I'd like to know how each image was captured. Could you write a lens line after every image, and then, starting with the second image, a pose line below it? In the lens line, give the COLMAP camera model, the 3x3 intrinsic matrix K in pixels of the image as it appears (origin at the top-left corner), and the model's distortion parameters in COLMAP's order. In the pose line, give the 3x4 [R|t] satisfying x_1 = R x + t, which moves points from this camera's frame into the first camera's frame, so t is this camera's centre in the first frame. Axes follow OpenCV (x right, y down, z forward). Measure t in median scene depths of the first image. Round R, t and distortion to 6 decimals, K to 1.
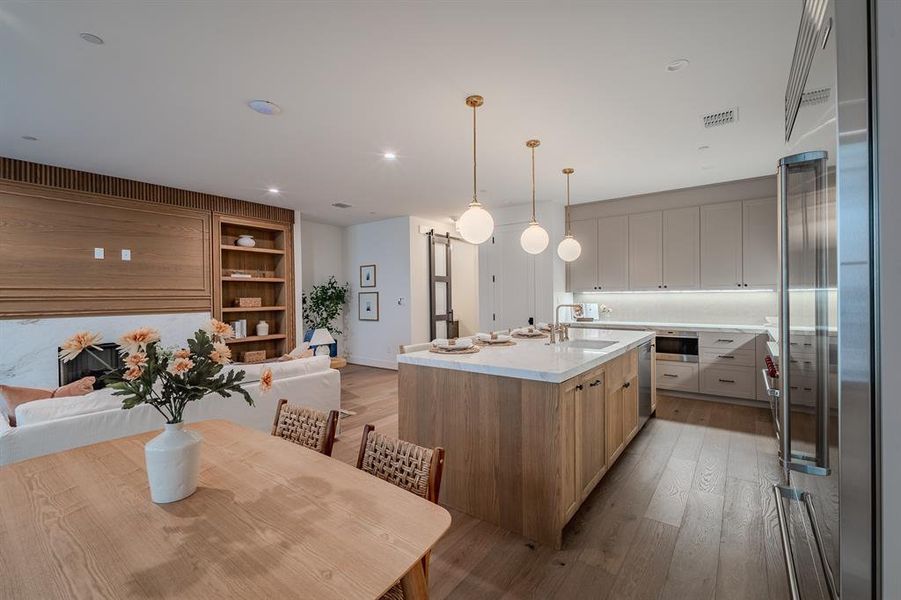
lens RADIAL K [[392.3, 0, 450.0], [0, 392.3, 298.4], [0, 0, 1]] dist [0.001227, -0.000355]
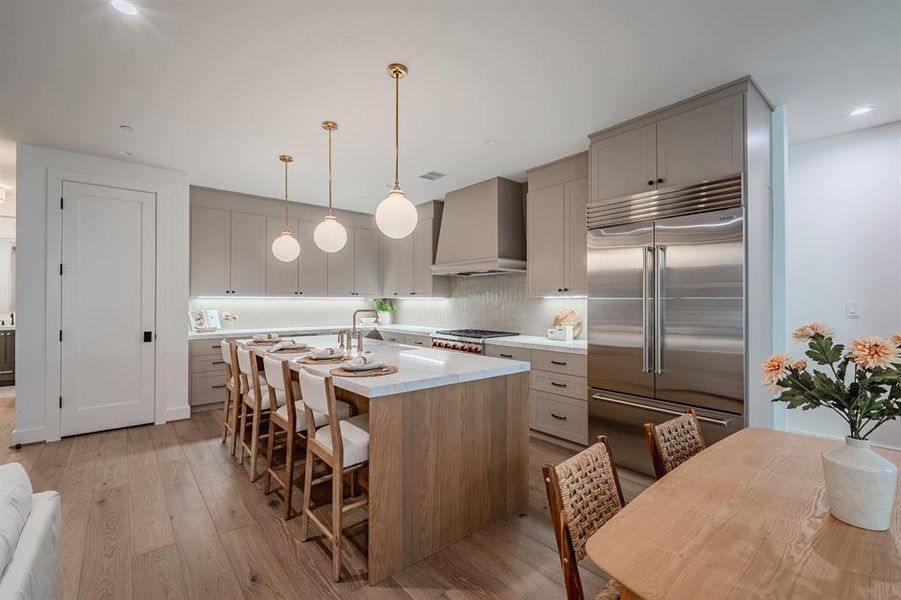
lens RADIAL K [[392.3, 0, 450.0], [0, 392.3, 298.4], [0, 0, 1]] dist [0.001227, -0.000355]
pose [[0.225956, 0.018565, 0.973961, -0.337957], [-0.001857, 0.999825, -0.018627, 0.002836], [-0.974136, 0.002401, 0.225951, 0.322408]]
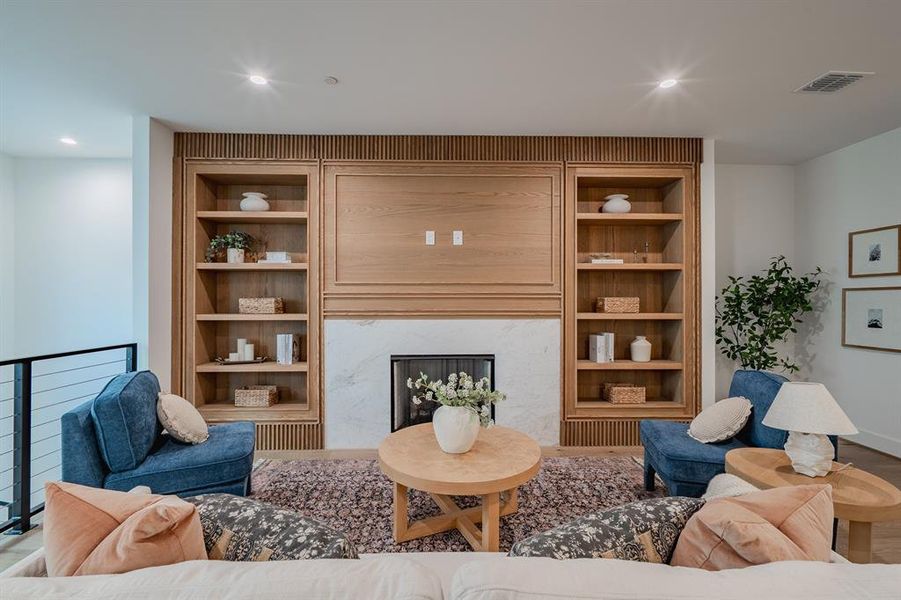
lens RADIAL K [[396.1, 0, 446.9], [0, 396.1, 301.4], [0, 0, 1]] dist [-0.000688, -0.000409]
pose [[0.617855, 0.014998, -0.786149, -0.188415], [-0.011144, 0.999885, 0.010317, 0.001482], [0.786213, 0.002386, 0.617951, 0.396708]]
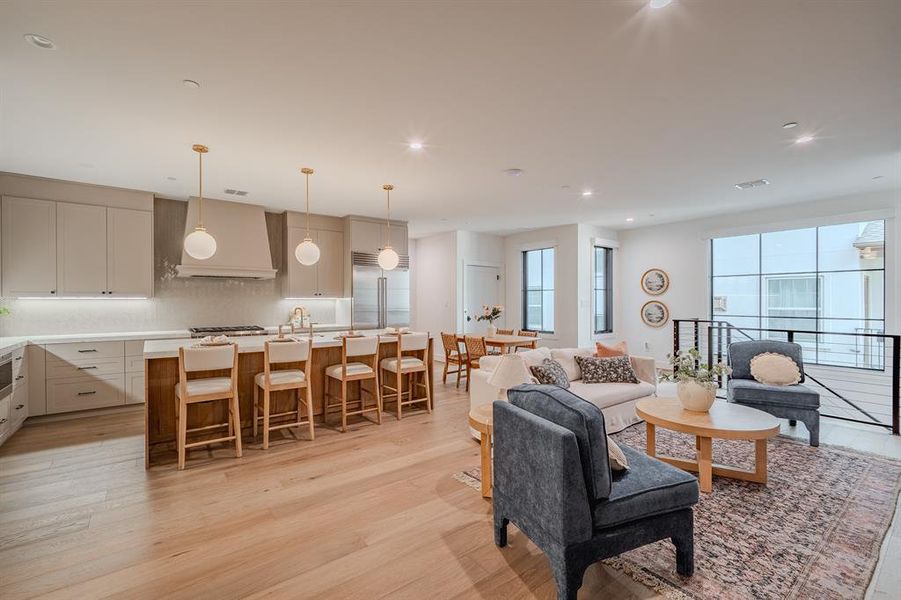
lens RADIAL K [[396.1, 0, 446.9], [0, 396.1, 301.4], [0, 0, 1]] dist [-0.000688, -0.000409]
pose [[-0.961858, 0.011682, 0.273299, -0.301848], [0.012900, 0.999913, 0.002659, -0.002407], [-0.273244, 0.006083, -0.961925, 1.197561]]
